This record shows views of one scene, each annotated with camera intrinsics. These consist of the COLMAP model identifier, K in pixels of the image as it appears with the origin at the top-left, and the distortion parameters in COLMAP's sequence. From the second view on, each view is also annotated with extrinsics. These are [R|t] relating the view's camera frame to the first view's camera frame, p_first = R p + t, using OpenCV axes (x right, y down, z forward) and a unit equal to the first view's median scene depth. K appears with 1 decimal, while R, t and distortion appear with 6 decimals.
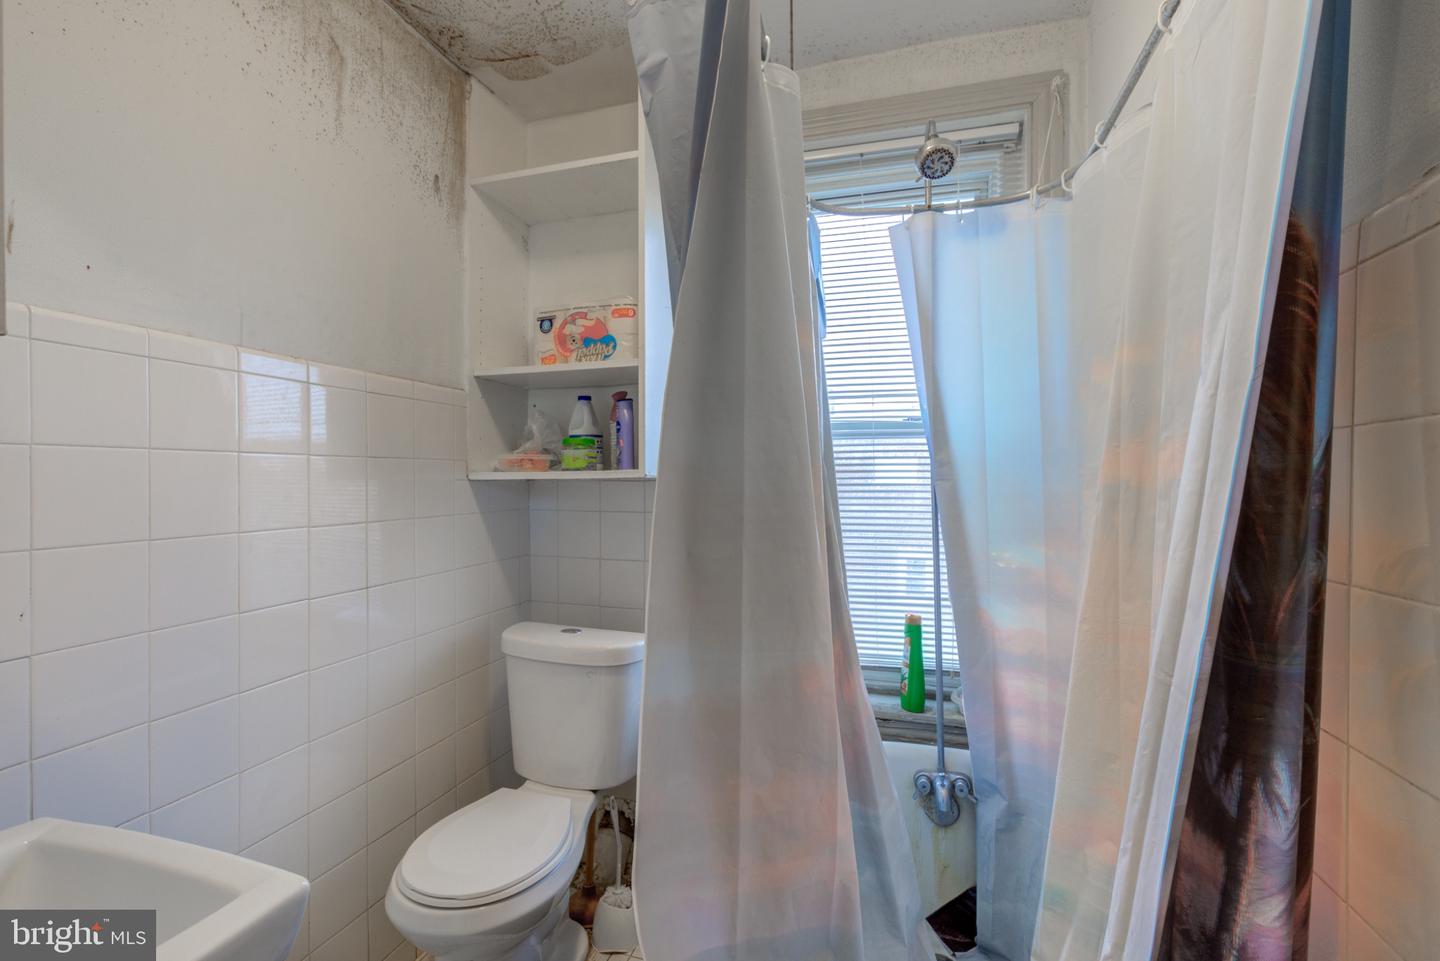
lens RADIAL K [[672.7, 0, 715.1], [0, 672.7, 482.5], [0, 0, 1]] dist [-0.004869, 0.000275]
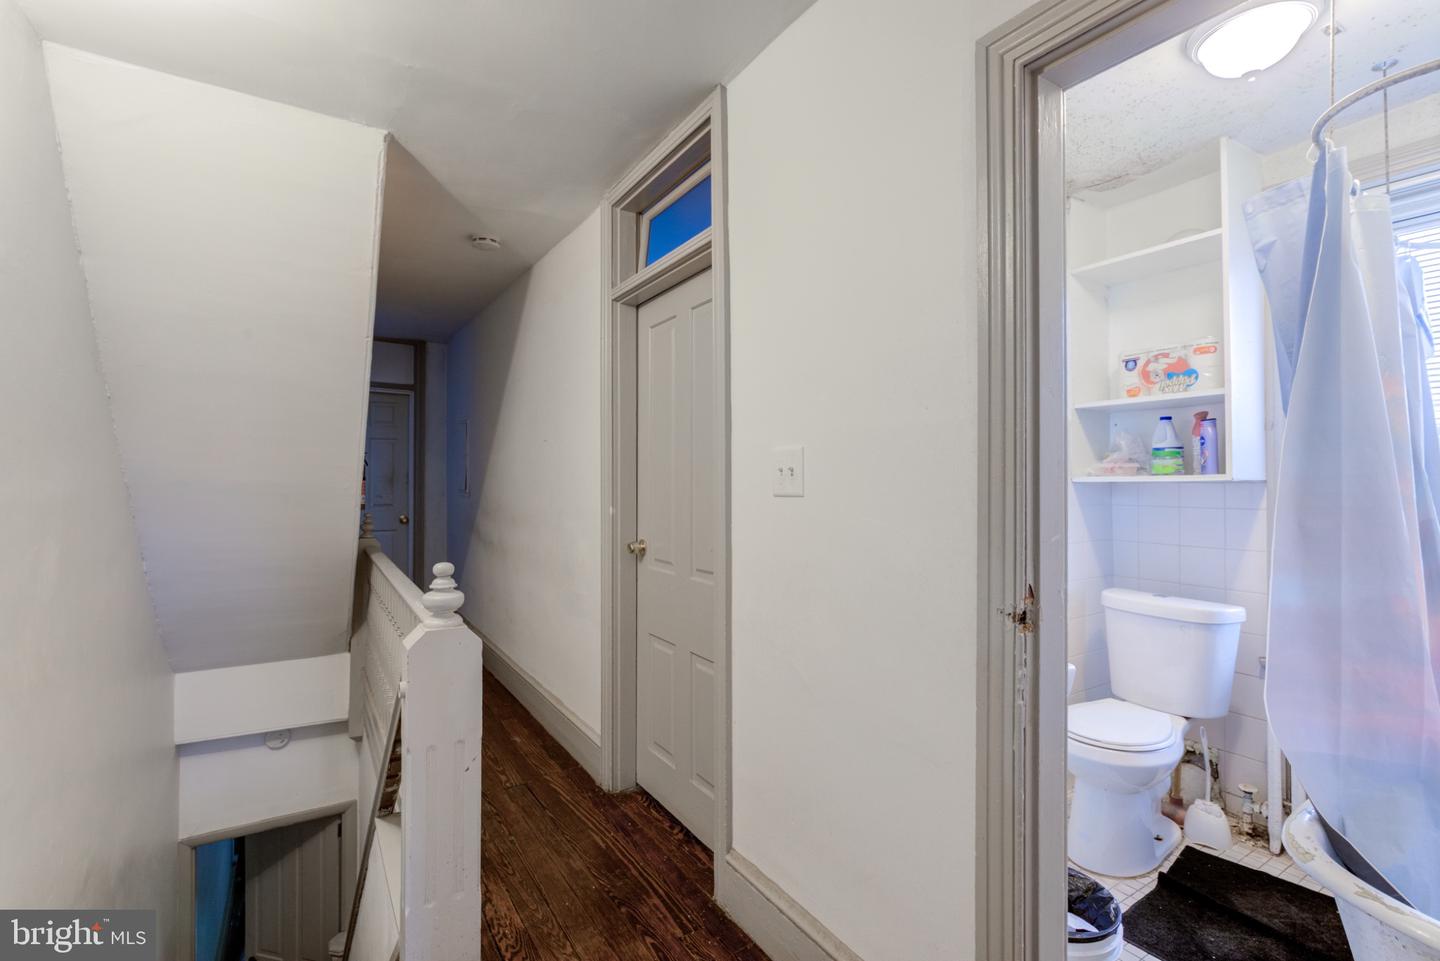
lens RADIAL K [[655.4, 0, 719.2], [0, 655.4, 470.3], [0, 0, 1]] dist [-0.002400, -0.000070]
pose [[0.758719, -0.010006, -0.651341, -0.030509], [-0.002085, 0.999840, -0.017789, -0.002727], [0.651415, 0.014855, 0.758576, -0.527246]]
